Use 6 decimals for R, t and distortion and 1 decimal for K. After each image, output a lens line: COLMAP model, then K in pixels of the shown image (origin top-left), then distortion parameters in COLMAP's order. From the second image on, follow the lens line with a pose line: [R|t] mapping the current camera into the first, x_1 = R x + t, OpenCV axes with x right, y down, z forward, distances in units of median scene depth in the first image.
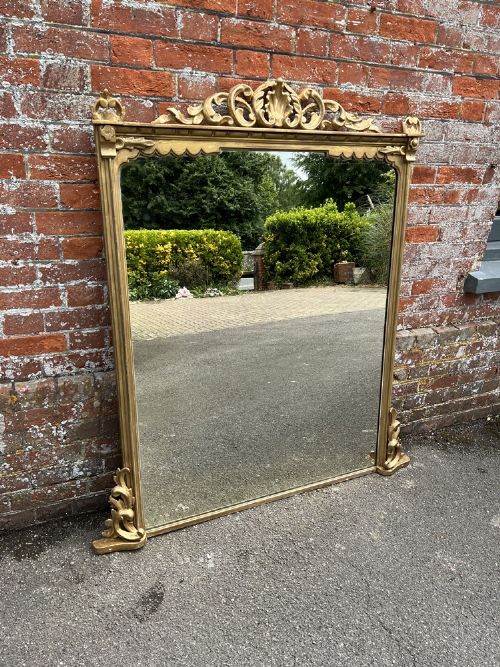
lens RADIAL K [[502.2, 0, 254.7], [0, 502.2, 330.4], [0, 0, 1]] dist [0.033479, -0.035490]
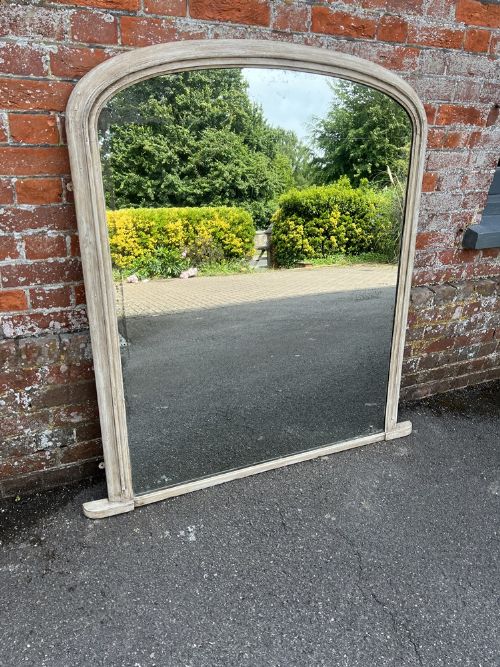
lens RADIAL K [[499.4, 0, 248.5], [0, 499.4, 336.8], [0, 0, 1]] dist [0.036661, -0.045231]
pose [[0.999881, -0.009934, 0.011840, 0.010242], [0.009214, 0.998193, 0.059381, 0.038421], [-0.012409, -0.059265, 0.998165, 0.094990]]
